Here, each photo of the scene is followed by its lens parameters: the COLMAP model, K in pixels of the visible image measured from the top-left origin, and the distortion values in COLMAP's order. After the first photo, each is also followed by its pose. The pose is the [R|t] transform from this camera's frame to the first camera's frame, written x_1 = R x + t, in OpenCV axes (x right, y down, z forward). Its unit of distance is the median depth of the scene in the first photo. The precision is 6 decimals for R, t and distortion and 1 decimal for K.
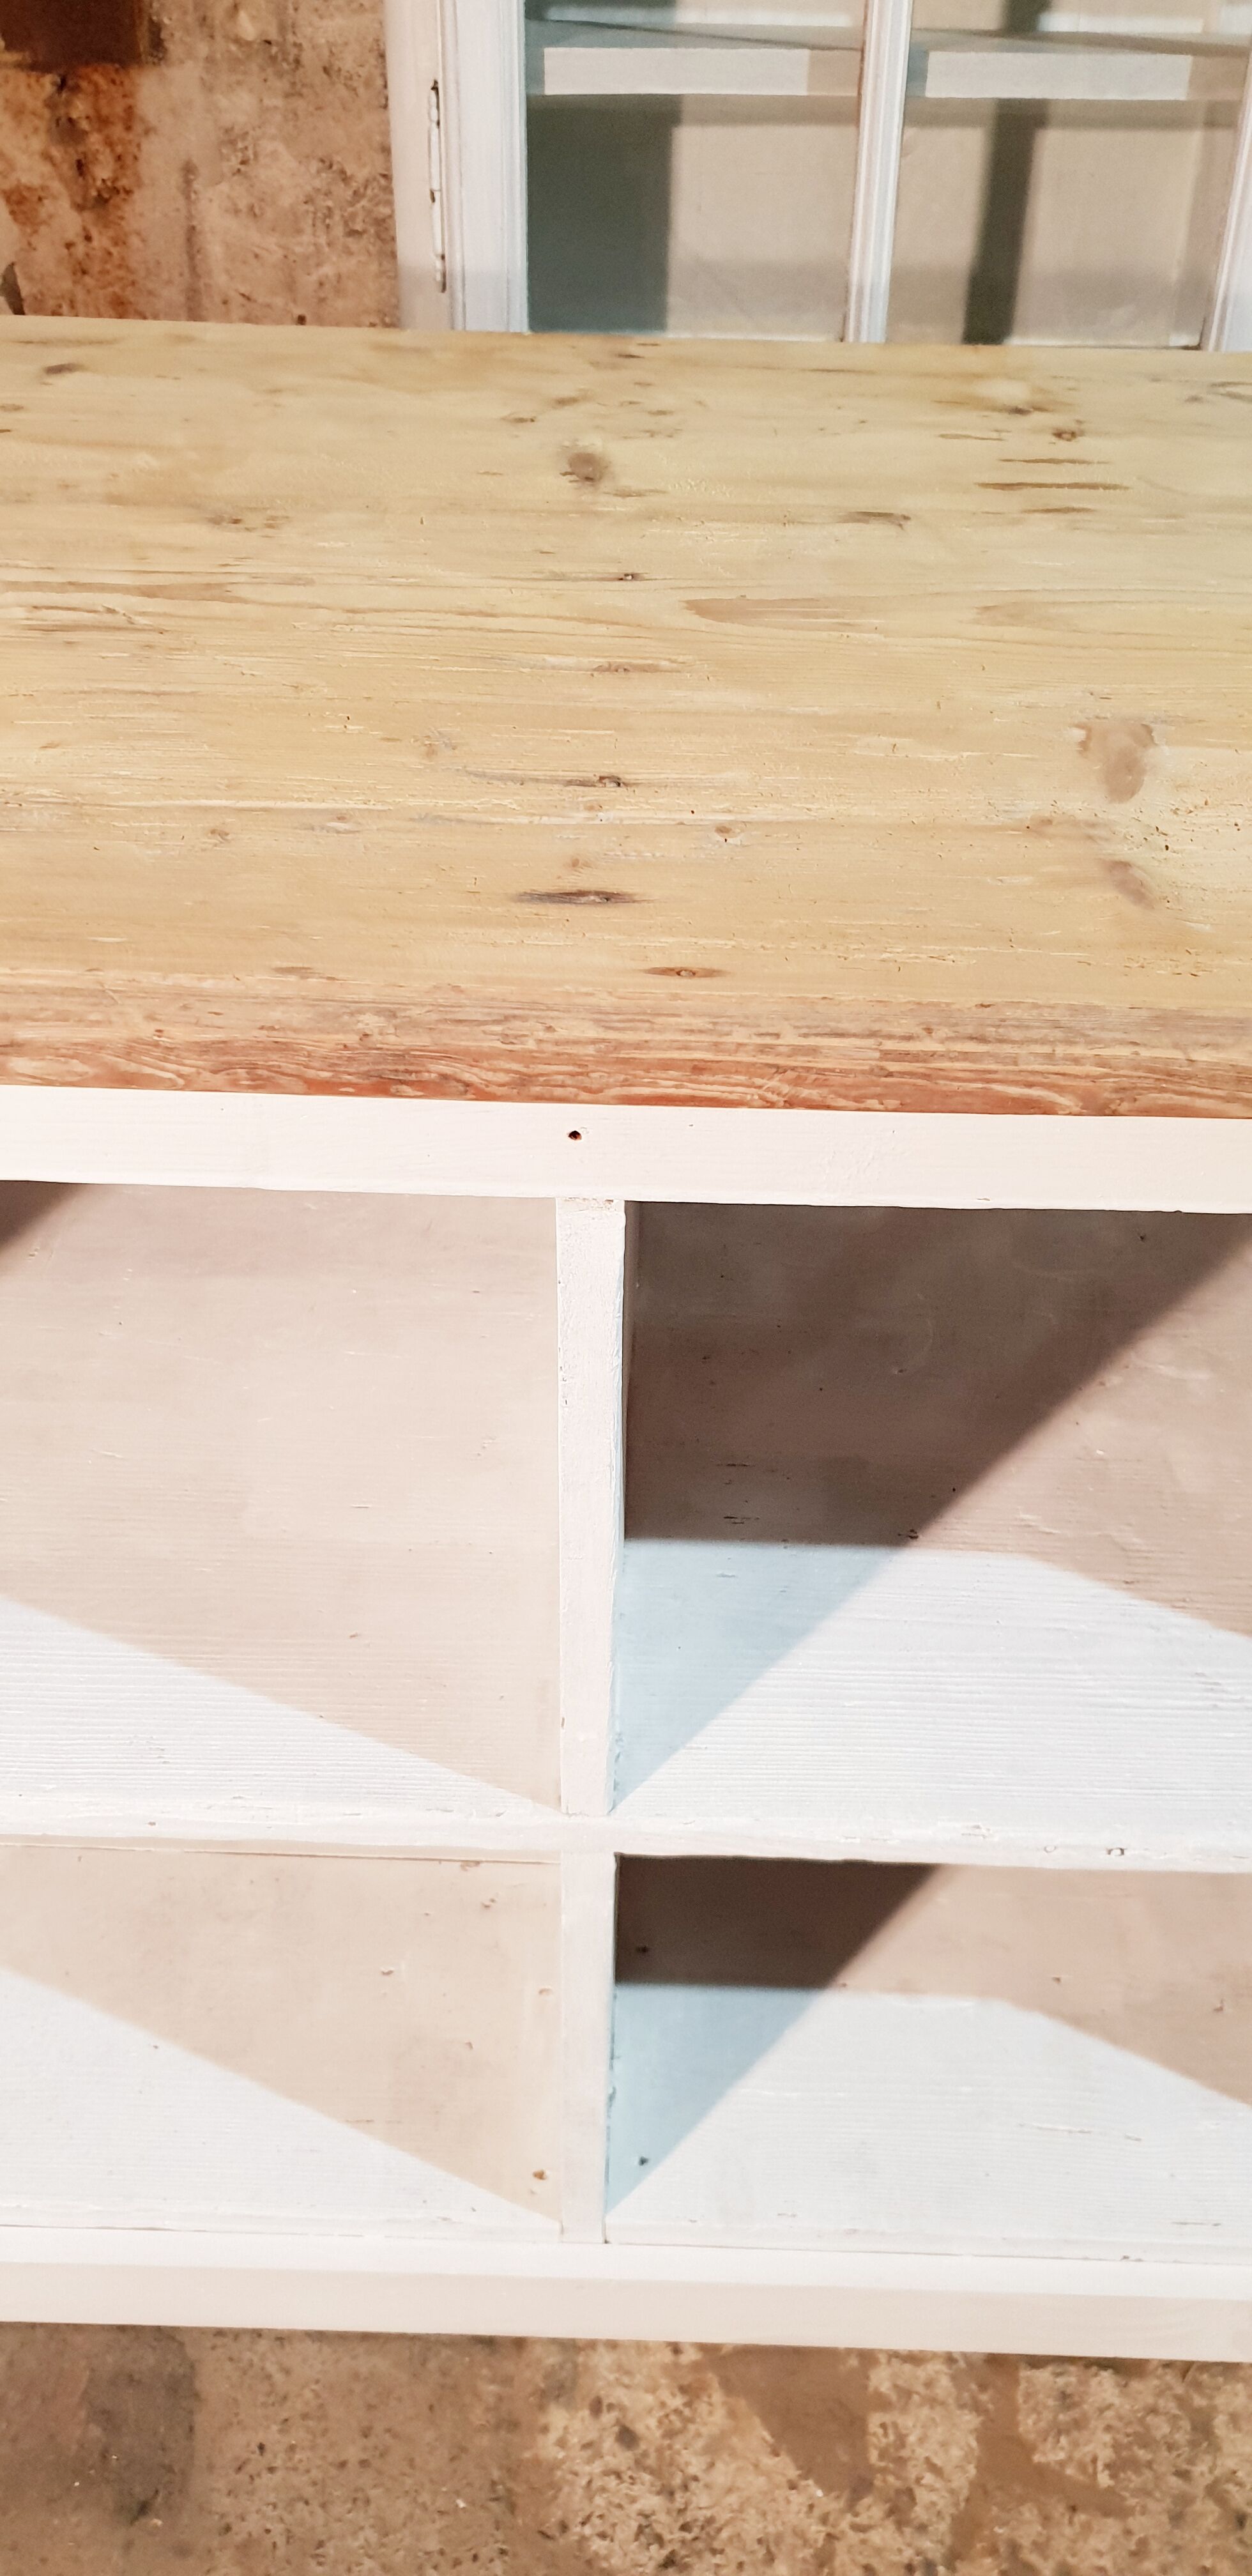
lens RADIAL K [[2038.4, 0, 621.9], [0, 2038.4, 1345.9], [0, 0, 1]] dist [0.027535, 0.013603]
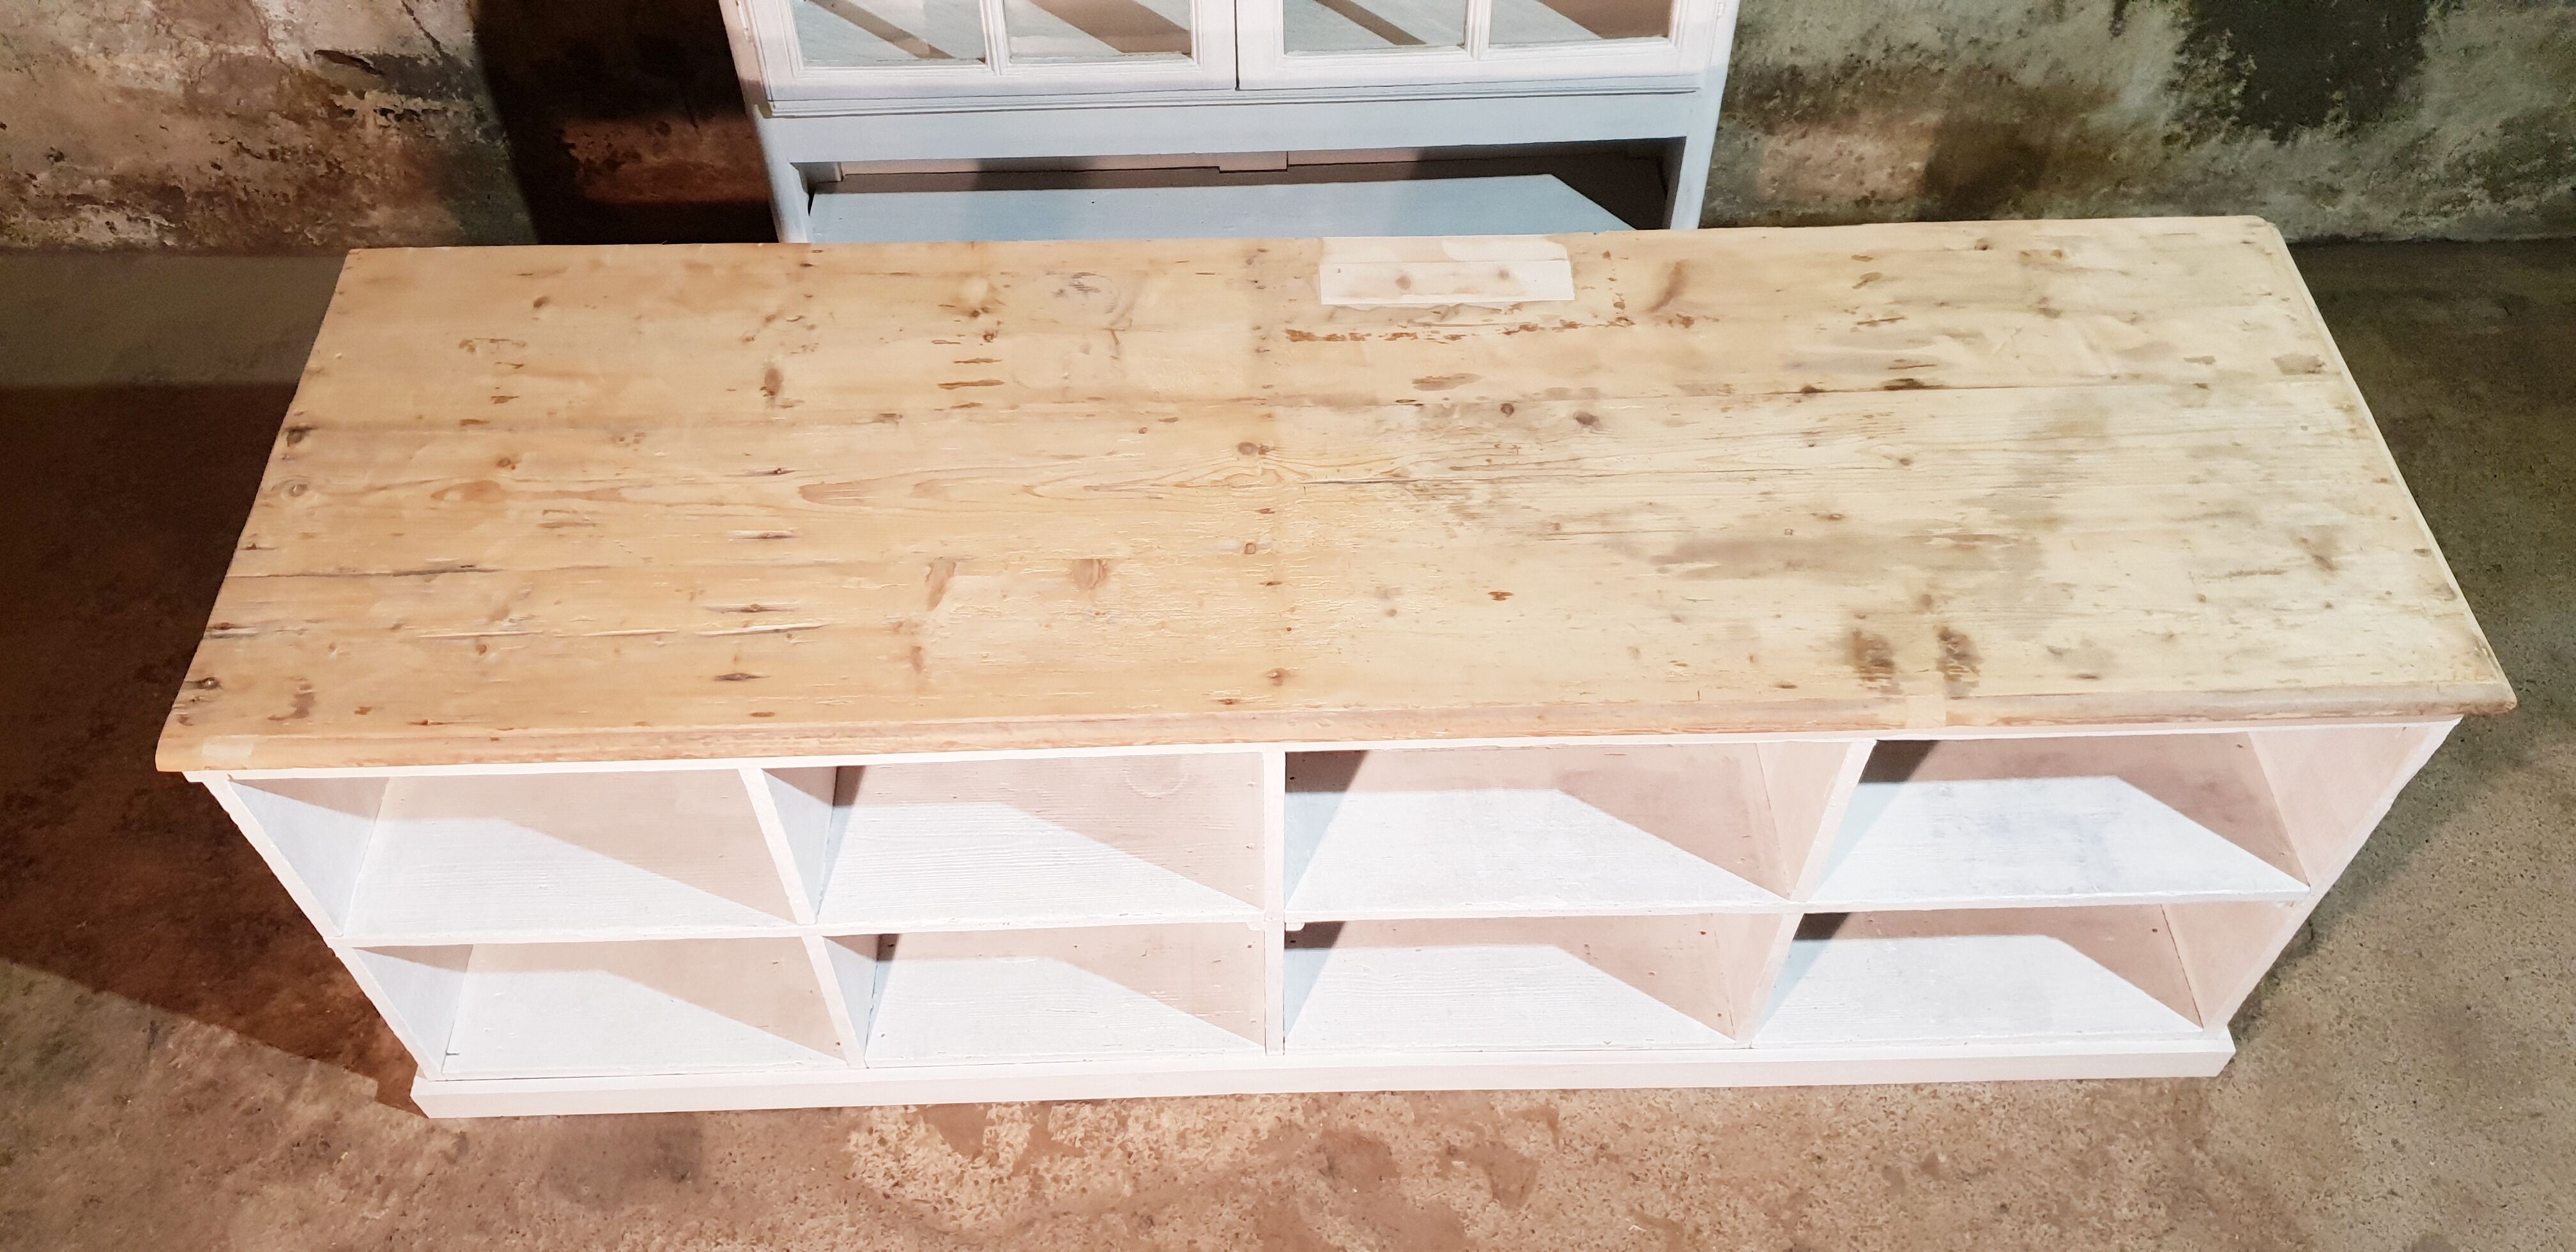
lens RADIAL K [[1980.7, 0, 1306.6], [0, 1980.7, 623.5], [0, 0, 1]] dist [0.013173, 0.012521]
pose [[0.998073, -0.050122, 0.036582, 0.448180], [0.041201, 0.976112, 0.213324, -0.550422], [-0.046401, -0.211406, 0.976296, -1.190512]]
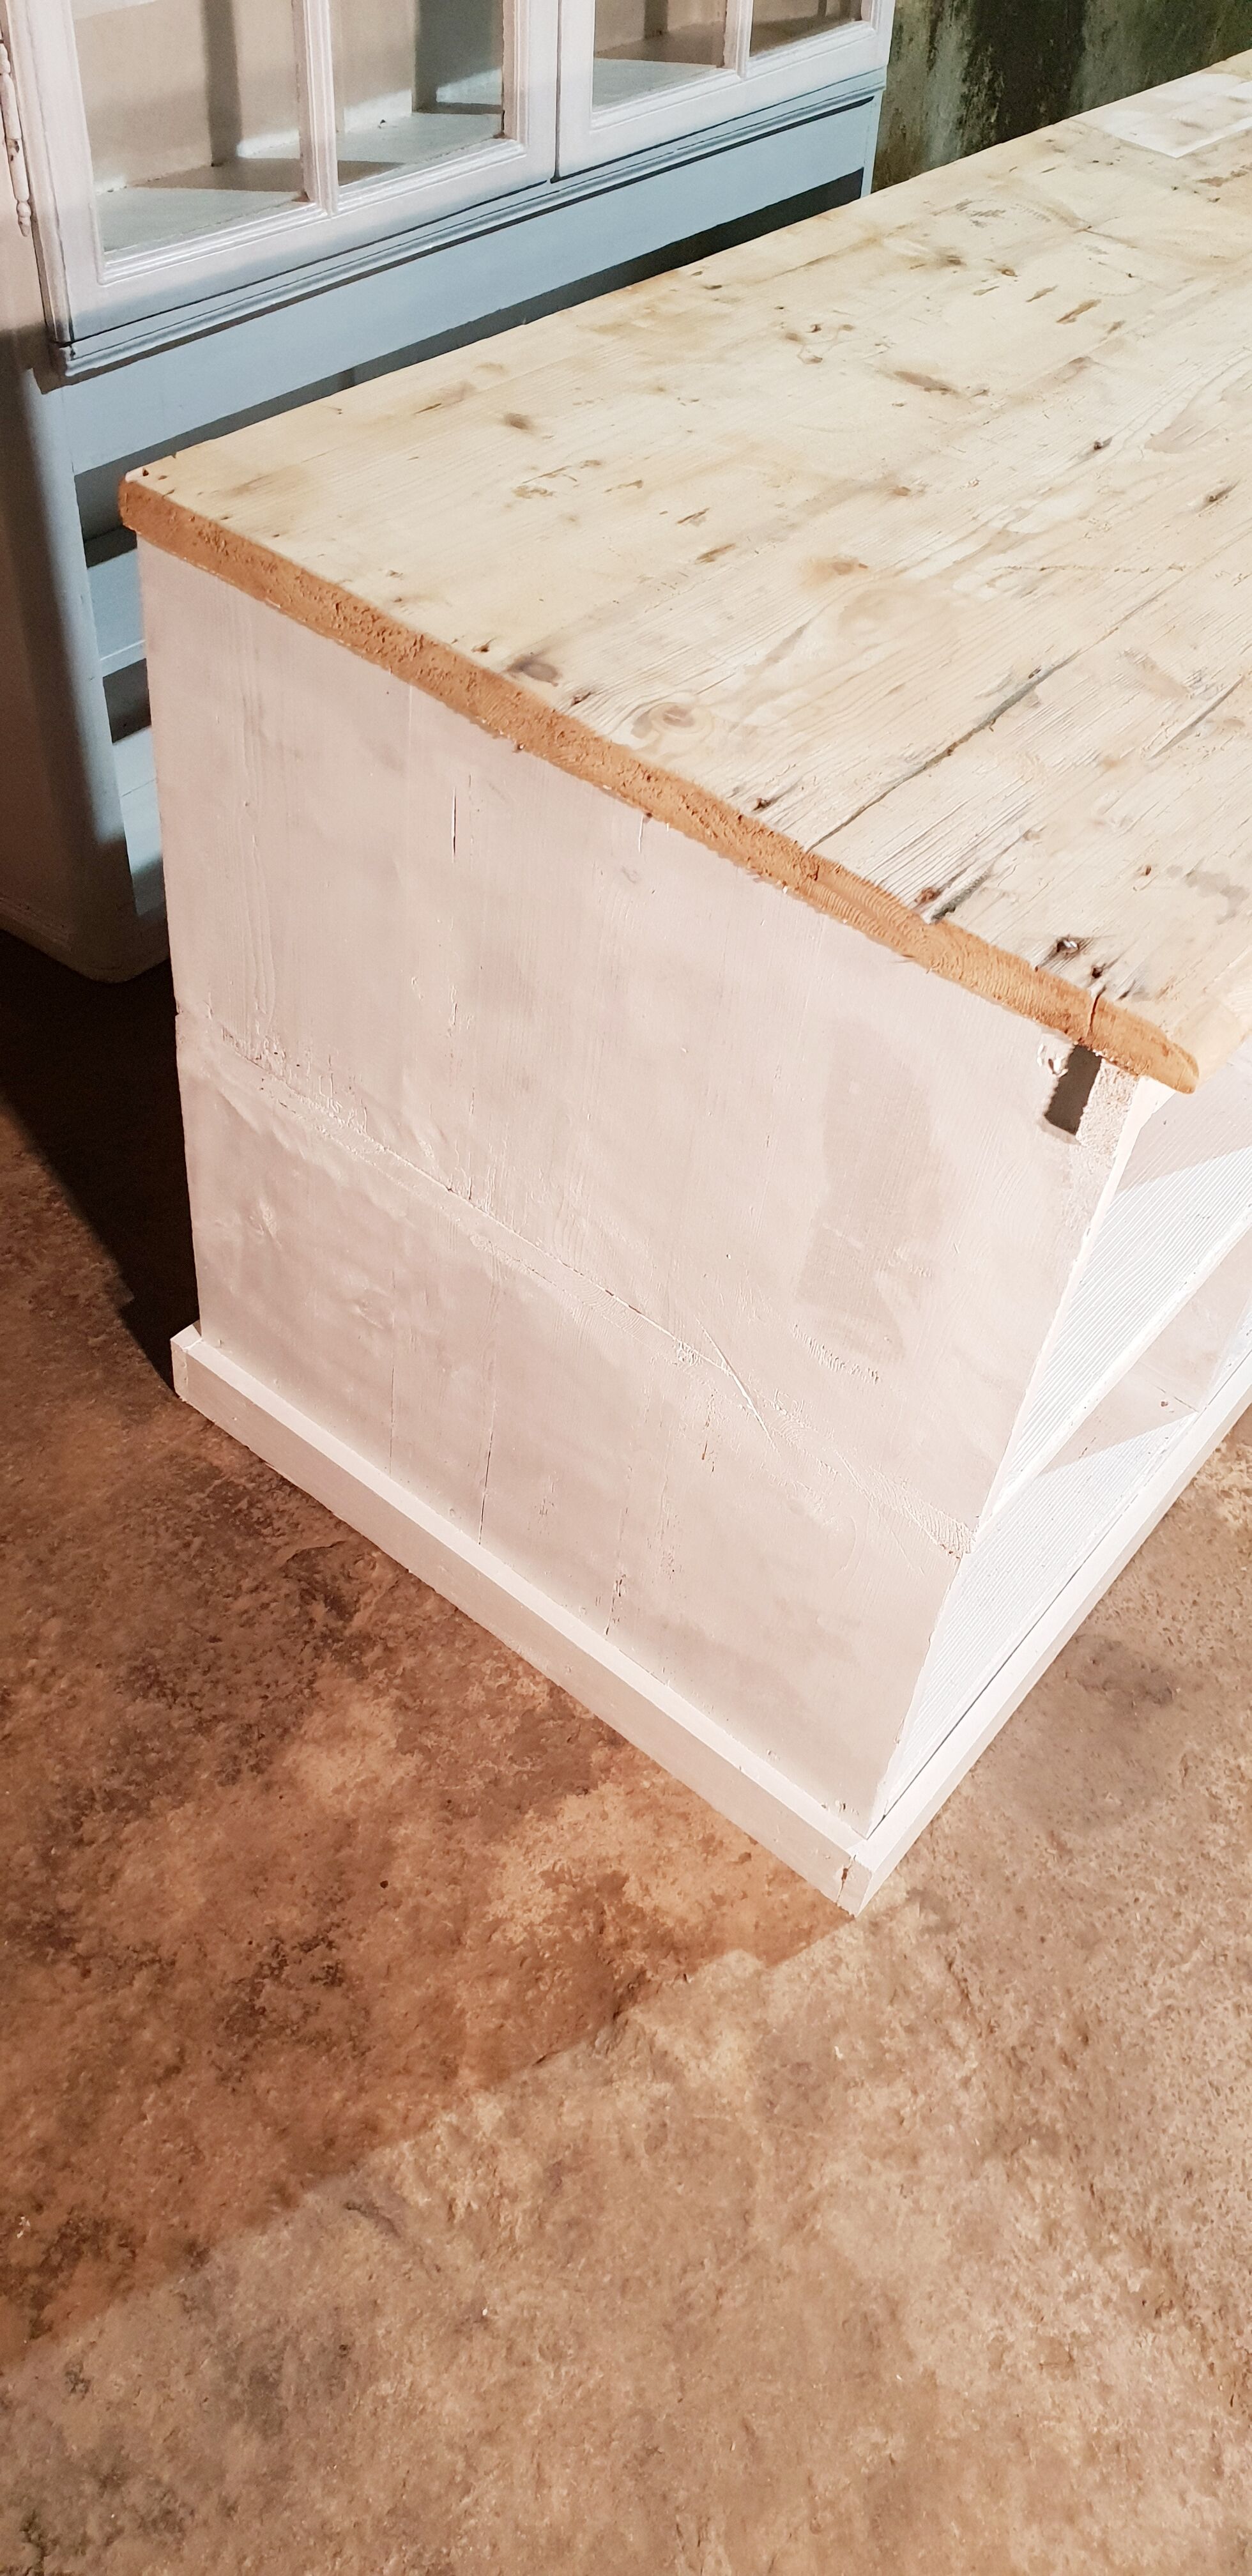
lens RADIAL K [[1980.7, 0, 662.9], [0, 1980.7, 1284.4], [0, 0, 1]] dist [0.013173, 0.012521]
pose [[0.586713, -0.553766, 0.590856, -1.193161], [0.442871, 0.830275, 0.338391, -0.402747], [-0.677962, 0.063134, 0.732380, 0.104537]]
